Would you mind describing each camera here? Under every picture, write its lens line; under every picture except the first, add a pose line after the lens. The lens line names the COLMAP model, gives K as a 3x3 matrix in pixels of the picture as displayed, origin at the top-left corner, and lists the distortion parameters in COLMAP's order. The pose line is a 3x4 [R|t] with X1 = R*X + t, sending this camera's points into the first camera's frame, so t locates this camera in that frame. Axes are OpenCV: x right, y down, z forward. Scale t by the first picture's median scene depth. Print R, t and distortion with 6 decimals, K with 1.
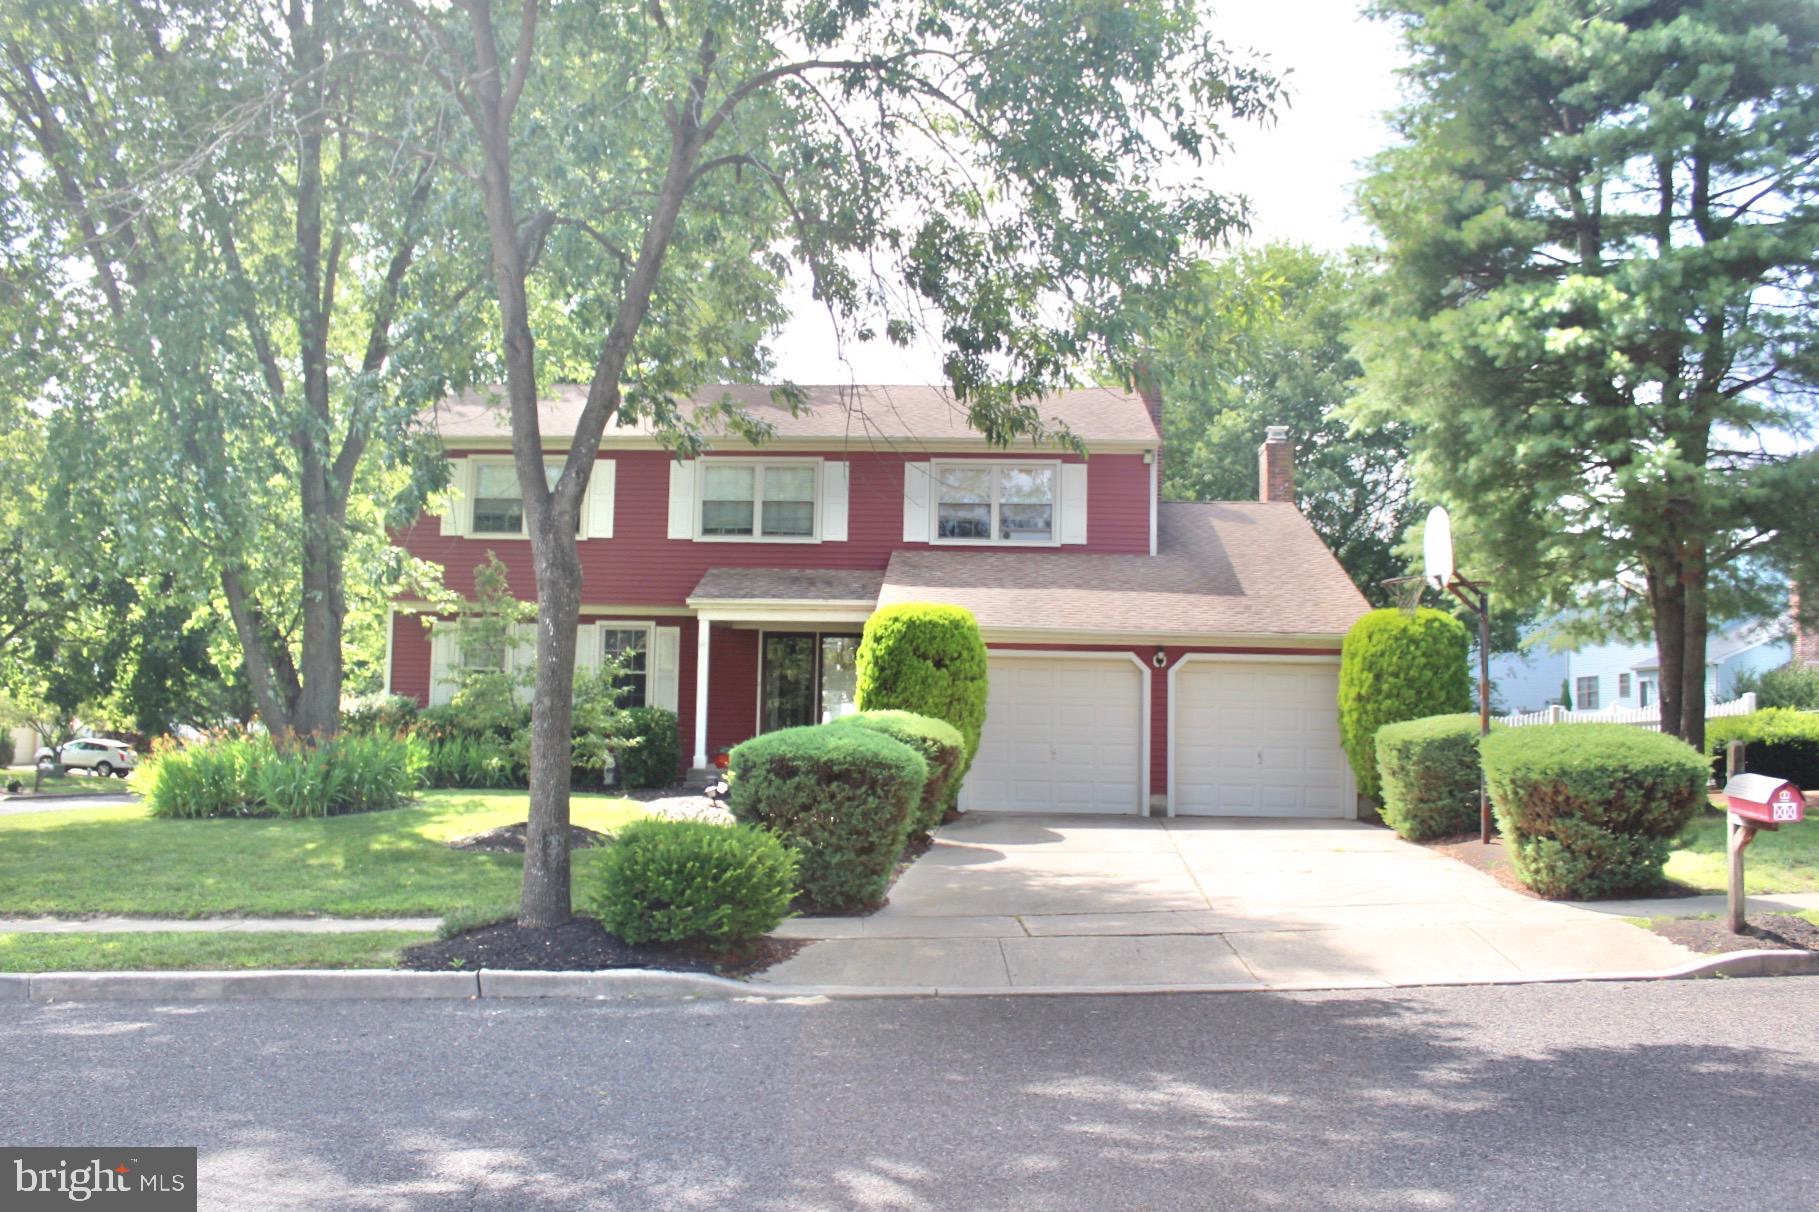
lens RADIAL K [[1516.4, 0, 941.0], [0, 1516.4, 612.9], [0, 0, 1]] dist [-0.164151, 0.145433]
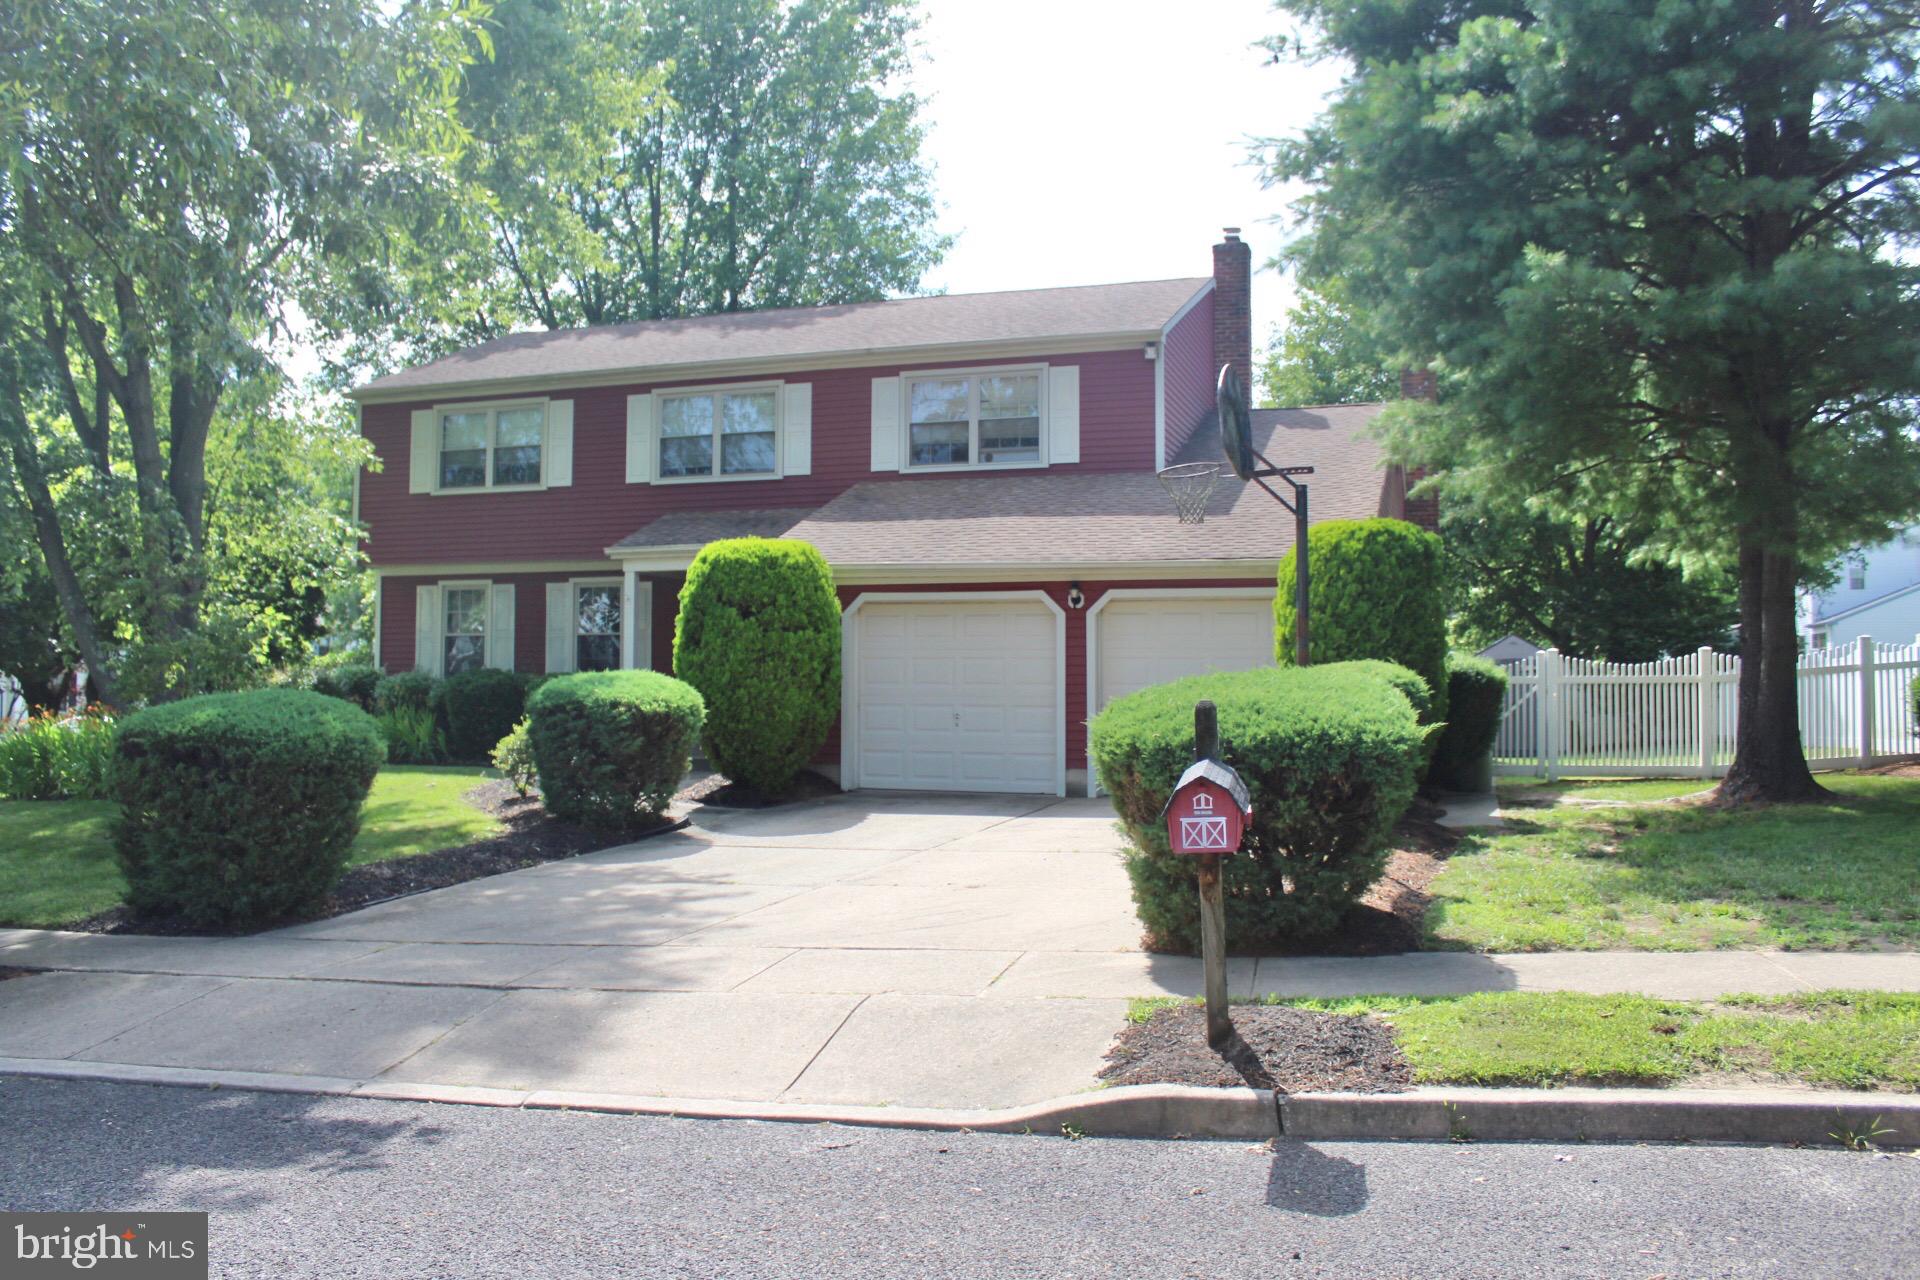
lens RADIAL K [[1552.0, 0, 960.0], [0, 1552.0, 640.0], [0, 0, 1]] dist [-0.151619, 0.129004]
pose [[0.968475, -0.026146, -0.247733, 0.286670], [0.036948, 0.998554, 0.039051, 0.018587], [0.246354, -0.046973, 0.968041, 0.198801]]
